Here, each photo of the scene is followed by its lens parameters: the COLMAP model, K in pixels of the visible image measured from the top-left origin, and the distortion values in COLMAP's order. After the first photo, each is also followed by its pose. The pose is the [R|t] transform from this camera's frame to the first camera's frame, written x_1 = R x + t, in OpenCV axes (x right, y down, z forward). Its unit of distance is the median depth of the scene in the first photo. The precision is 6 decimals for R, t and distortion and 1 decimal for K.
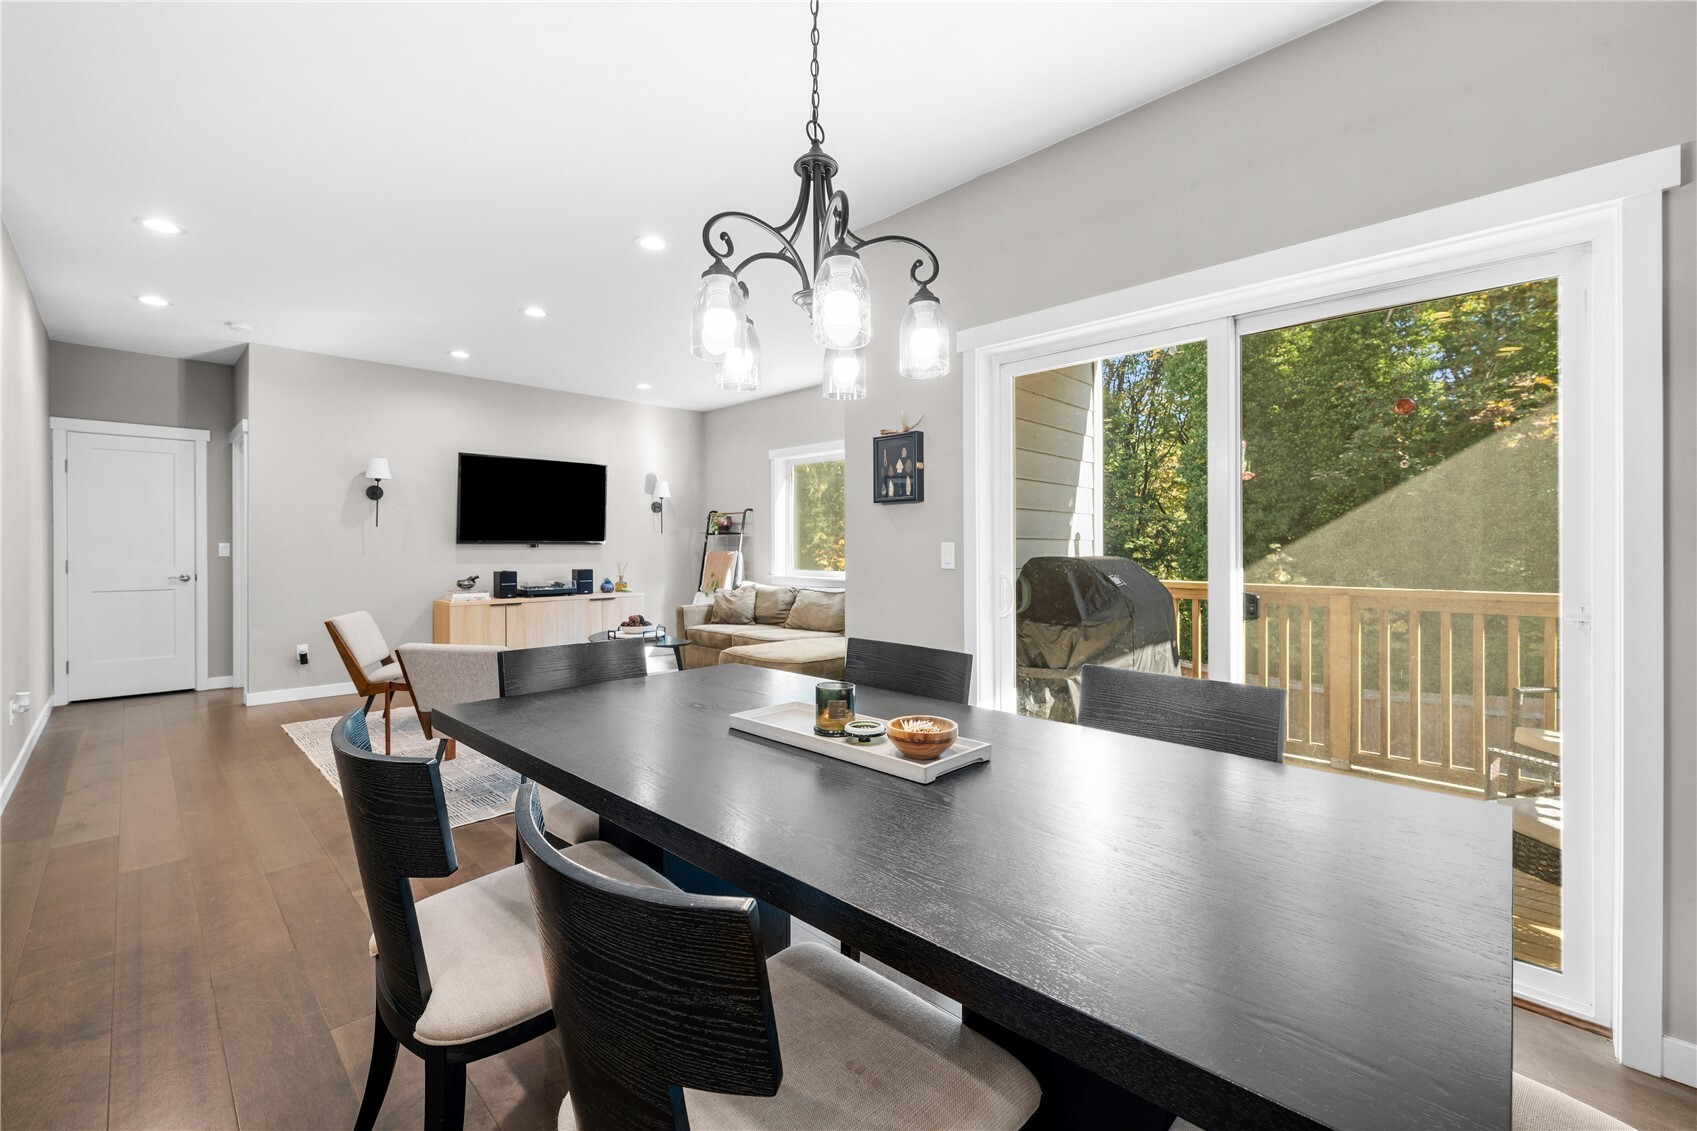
lens RADIAL K [[715.5, 0, 850.3], [0, 715.5, 548.2], [0, 0, 1]] dist [0.000531, 0.000234]
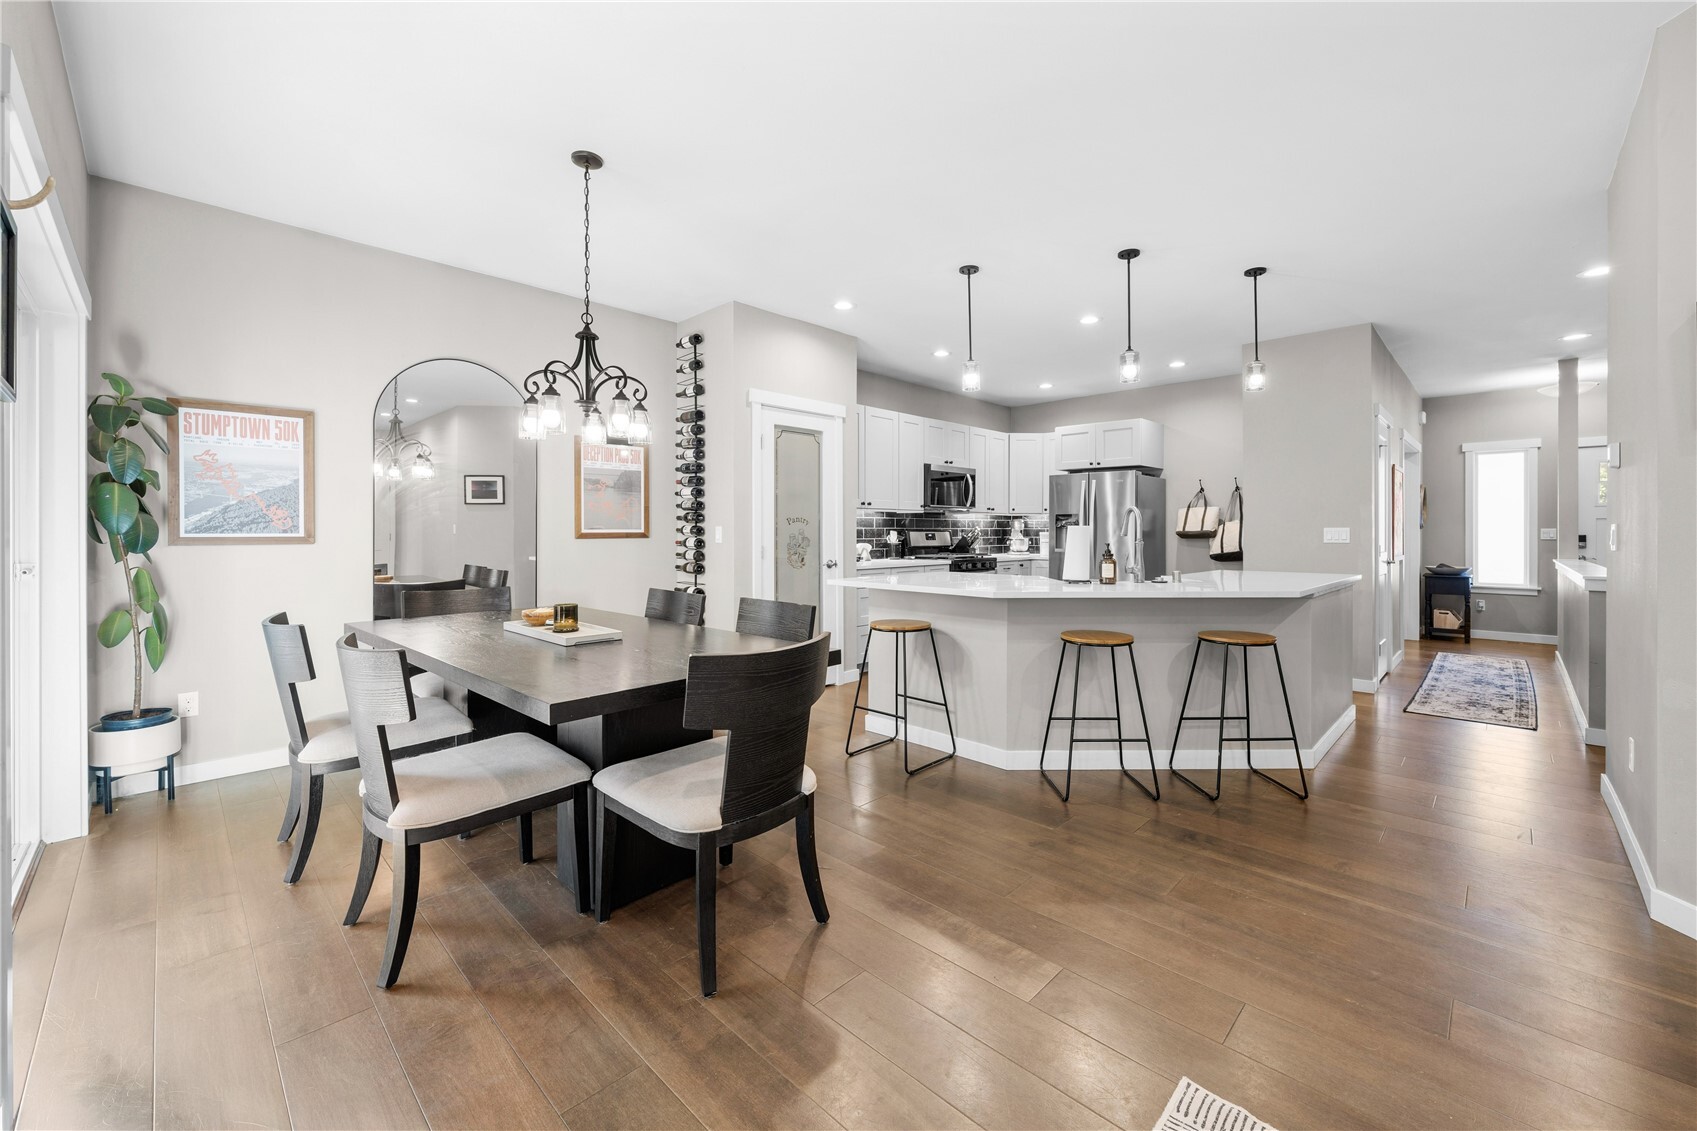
lens RADIAL K [[675.5, 0, 851.7], [0, 675.5, 530.9], [0, 0, 1]] dist [-0.001158, -0.000061]
pose [[-0.999935, -0.002469, -0.011137, -0.185163], [-0.002491, 0.999995, 0.001904, 0.001999], [0.011132, 0.001931, -0.999936, 0.697504]]
